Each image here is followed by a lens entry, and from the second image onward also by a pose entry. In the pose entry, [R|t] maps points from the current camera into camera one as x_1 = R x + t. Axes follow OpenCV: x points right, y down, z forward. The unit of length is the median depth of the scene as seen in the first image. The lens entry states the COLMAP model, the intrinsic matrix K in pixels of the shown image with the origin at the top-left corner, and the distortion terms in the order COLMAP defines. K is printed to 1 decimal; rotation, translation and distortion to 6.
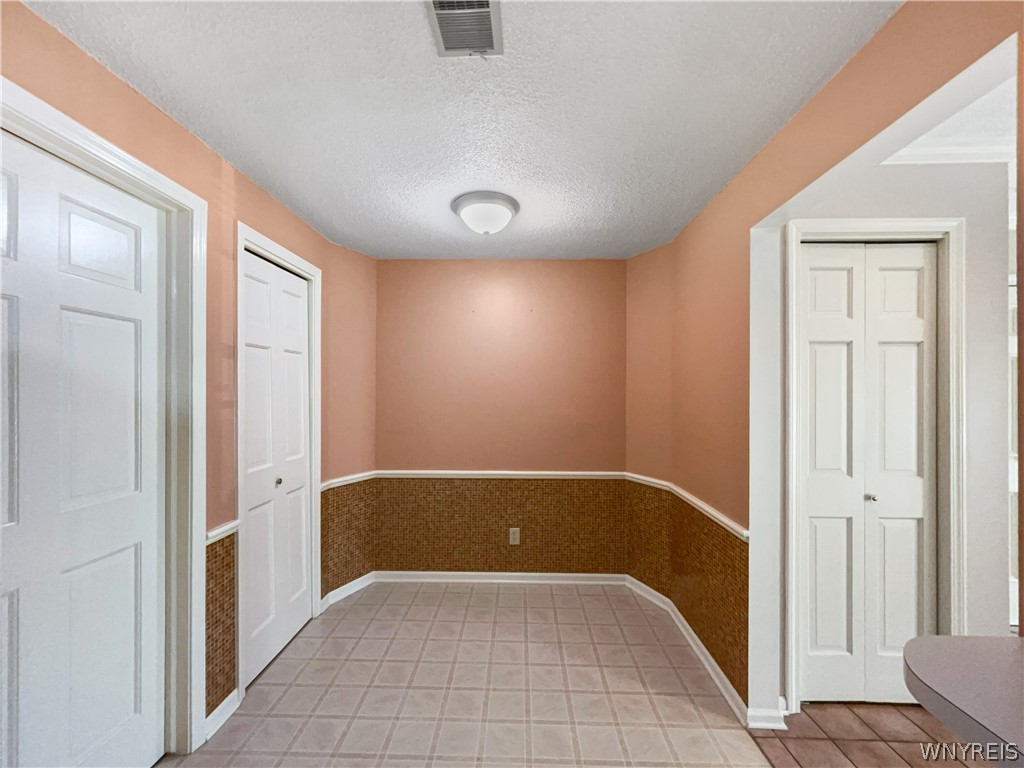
lens RADIAL K [[420.3, 0, 511.1], [0, 420.3, 388.6], [0, 0, 1]] dist [-0.000476, -0.000618]
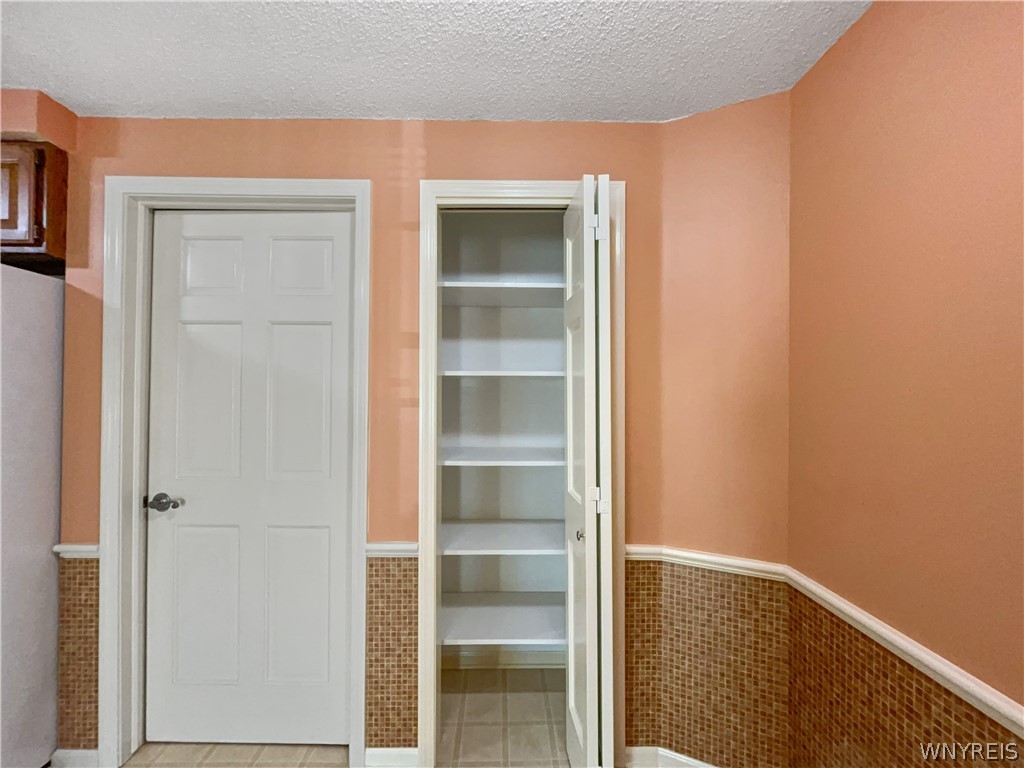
lens RADIAL K [[420.3, 0, 507.0], [0, 420.3, 385.6], [0, 0, 1]] dist [-0.000476, -0.000618]
pose [[0.048819, -0.007151, -0.998782, 0.189468], [-0.000882, 0.999974, -0.007203, 0.008189], [0.998807, 0.001233, 0.048812, 1.177395]]
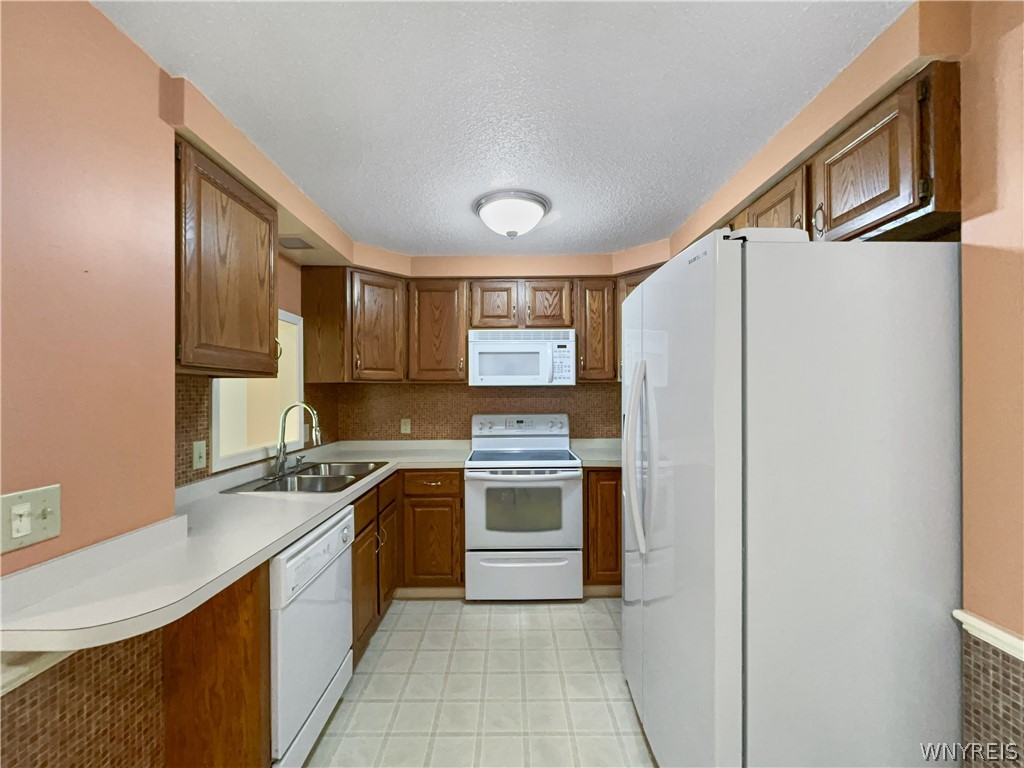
lens RADIAL K [[420.3, 0, 507.9], [0, 420.3, 394.2], [0, 0, 1]] dist [-0.000476, -0.000618]
pose [[-0.999633, 0.002473, -0.026979, 0.035290], [0.002816, 0.999916, -0.012676, 0.014340], [0.026945, -0.012748, -0.999556, 0.990569]]
